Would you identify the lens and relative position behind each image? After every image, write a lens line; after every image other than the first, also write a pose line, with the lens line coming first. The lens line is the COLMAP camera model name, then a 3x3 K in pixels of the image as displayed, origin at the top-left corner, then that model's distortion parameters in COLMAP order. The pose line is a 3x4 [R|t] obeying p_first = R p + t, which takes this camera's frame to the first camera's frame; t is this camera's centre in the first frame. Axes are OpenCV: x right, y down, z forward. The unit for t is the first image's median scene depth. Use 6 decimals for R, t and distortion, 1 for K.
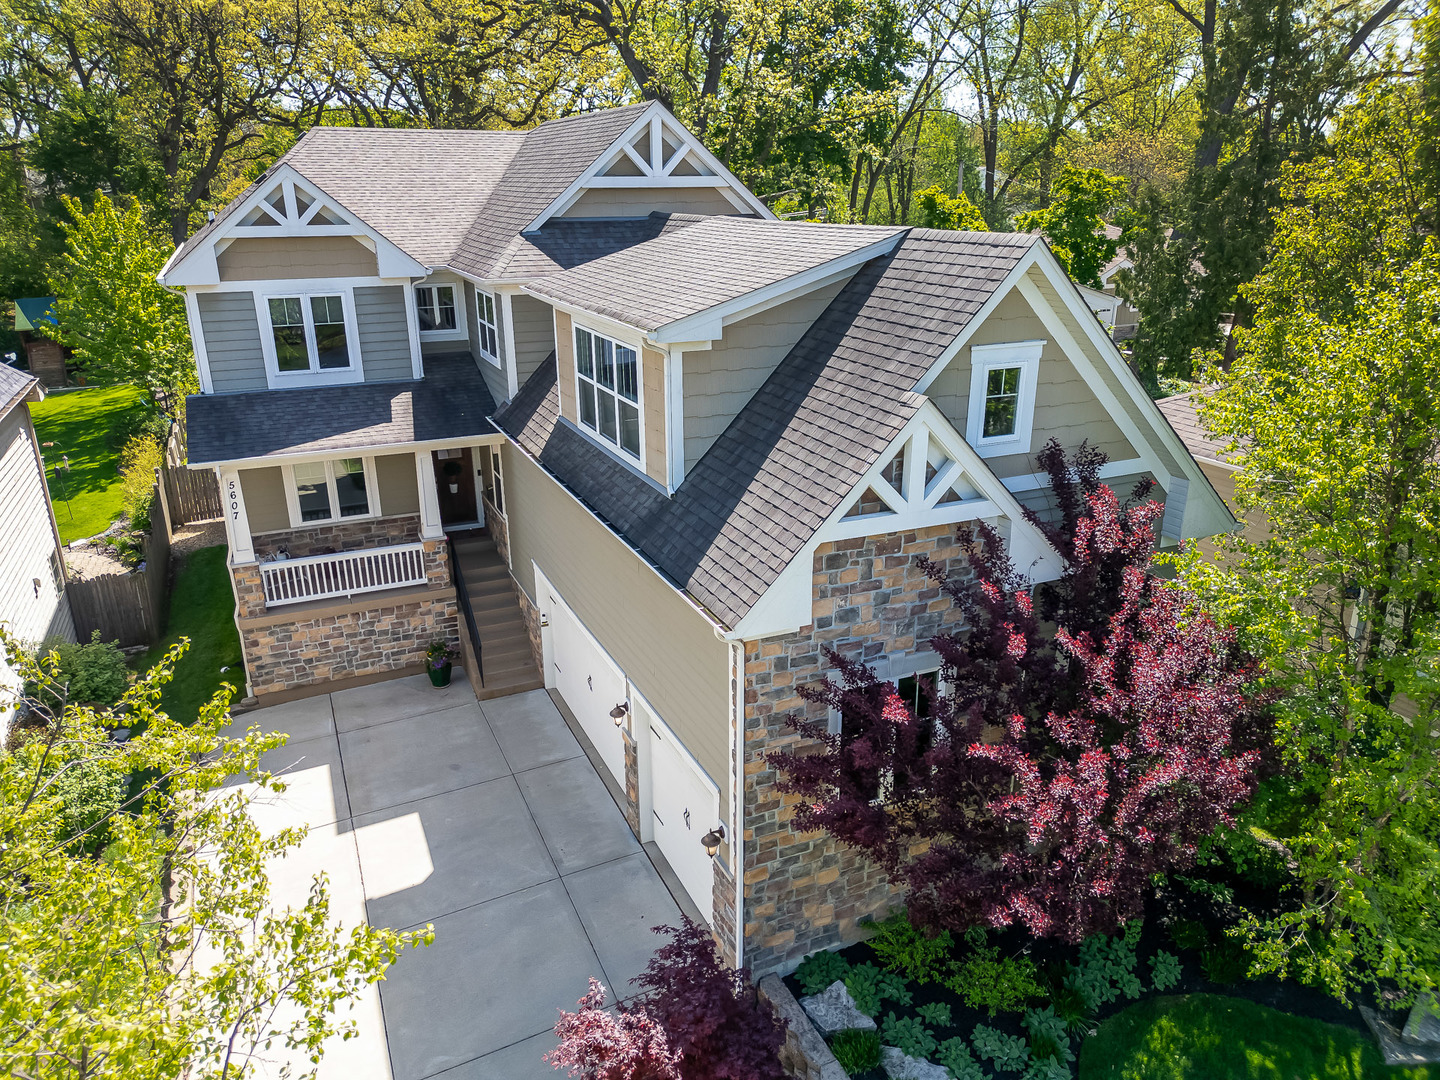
lens RADIAL K [[1013.6, 0, 726.5], [0, 1013.6, 547.4], [0, 0, 1]] dist [0.085967, -0.101886]
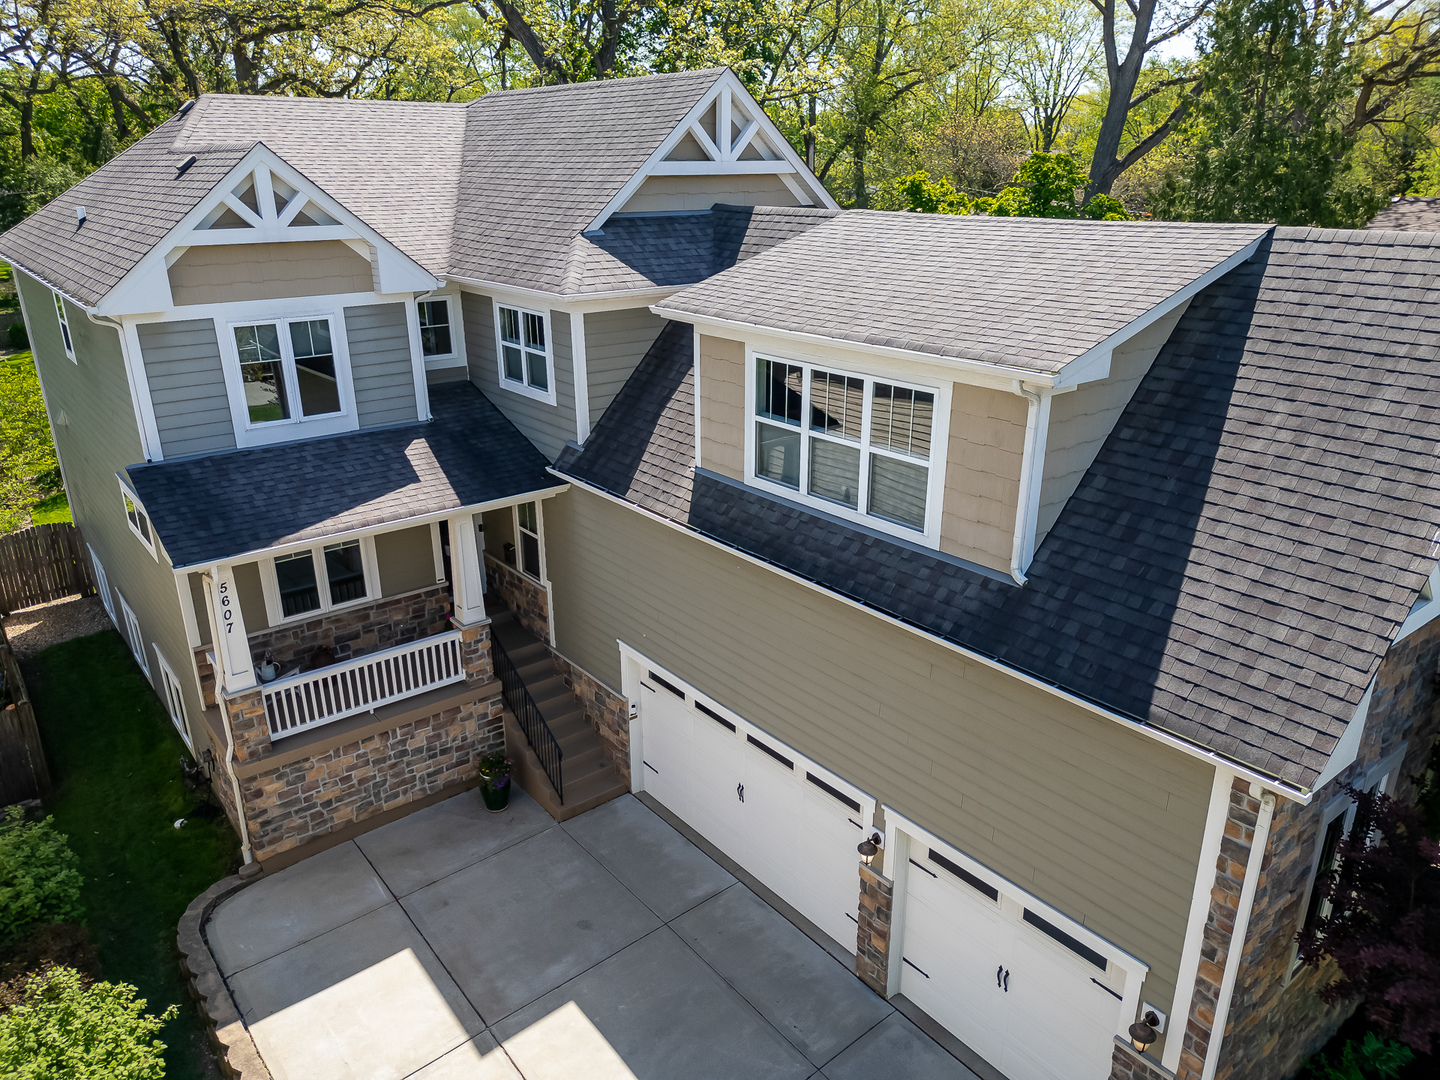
lens RADIAL K [[1013.6, 0, 726.5], [0, 1013.6, 547.4], [0, 0, 1]] dist [0.085967, -0.101886]
pose [[0.968205, -0.085903, 0.234945, -0.284564], [0.081951, 0.996283, 0.026553, -0.073751], [-0.236353, -0.006455, 0.971646, 0.195499]]
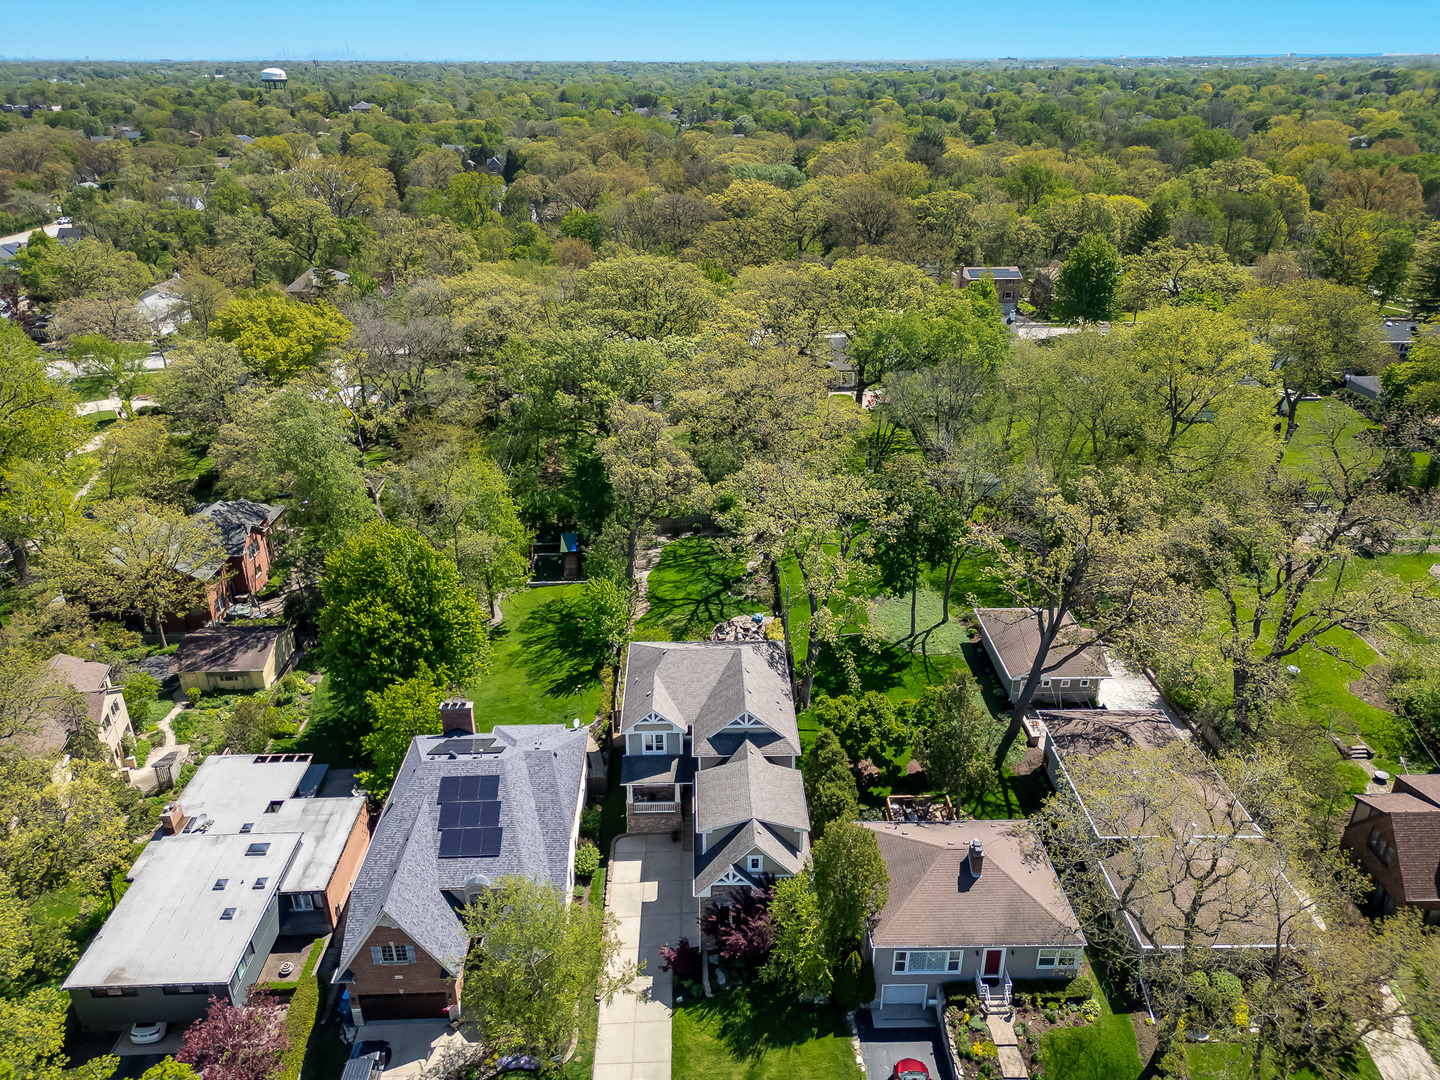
lens RADIAL K [[1013.6, 0, 726.5], [0, 1013.6, 547.4], [0, 0, 1]] dist [0.085967, -0.101886]
pose [[0.922553, 0.181397, -0.340576, 0.962469], [-0.143440, 0.980583, 0.133726, -1.433553], [0.358220, -0.074517, 0.930659, -2.283907]]
